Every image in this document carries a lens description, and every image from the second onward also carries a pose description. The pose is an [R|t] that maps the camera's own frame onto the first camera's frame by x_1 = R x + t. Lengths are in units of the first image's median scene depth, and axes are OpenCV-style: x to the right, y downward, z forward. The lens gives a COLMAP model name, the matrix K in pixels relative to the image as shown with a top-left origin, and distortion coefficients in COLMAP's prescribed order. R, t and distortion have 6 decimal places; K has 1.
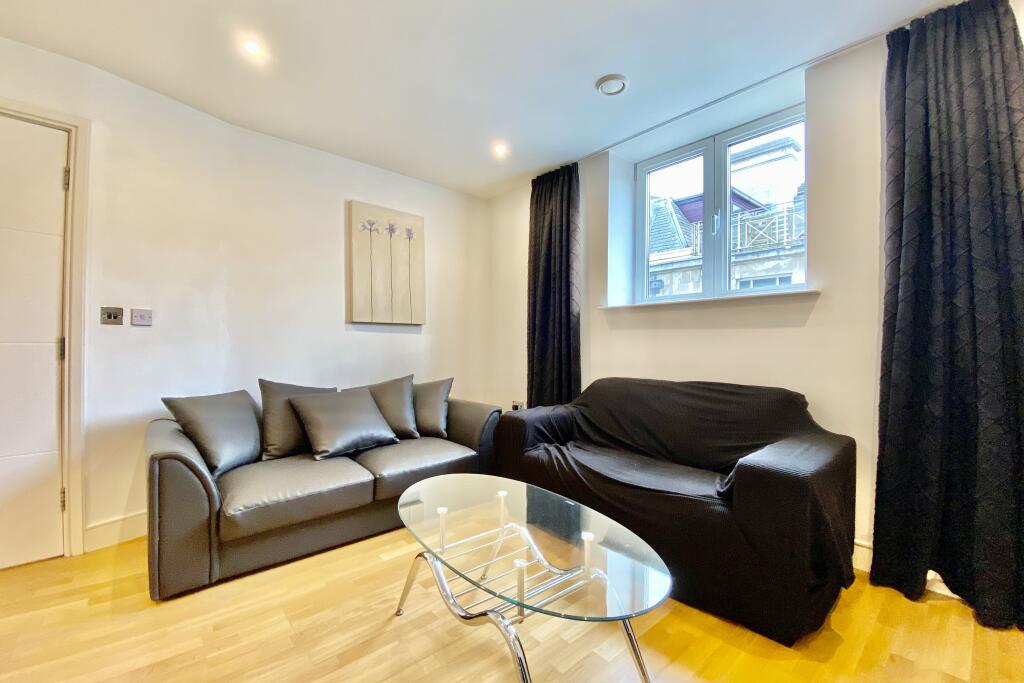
lens RADIAL K [[413.7, 0, 491.3], [0, 413.7, 343.3], [0, 0, 1]] dist [0.000137, -0.000015]
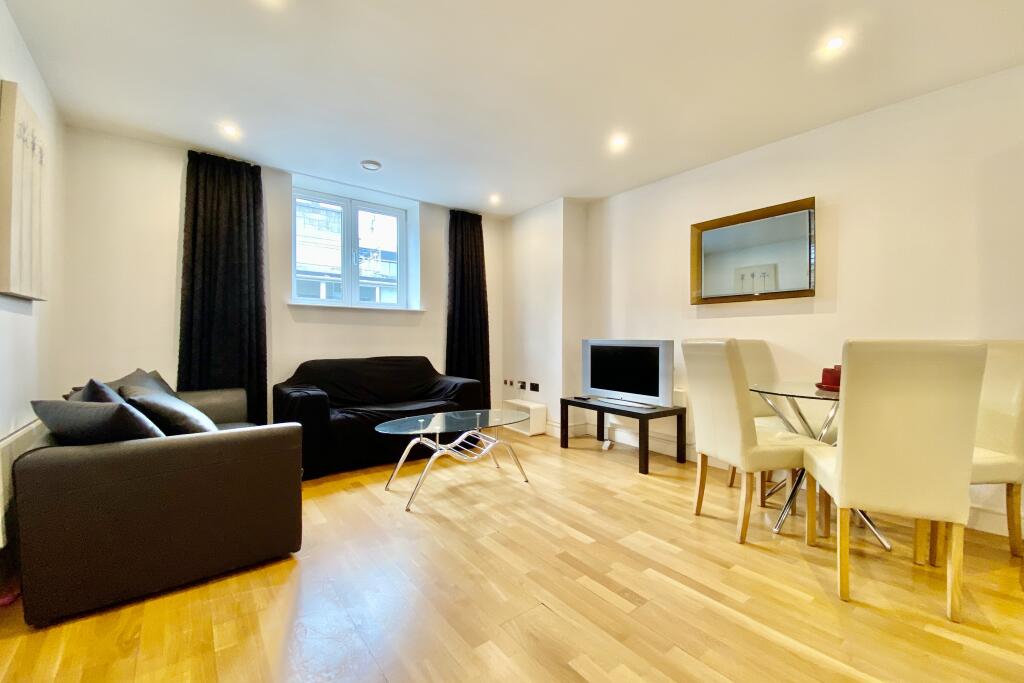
lens RADIAL K [[406.1, 0, 521.6], [0, 406.1, 340.5], [0, 0, 1]] dist [0.000301, -0.000001]
pose [[0.022867, -0.009016, 0.999698, -1.155467], [-0.011746, 0.999888, 0.009287, 0.005029], [-0.999670, -0.011955, 0.022758, 0.375049]]
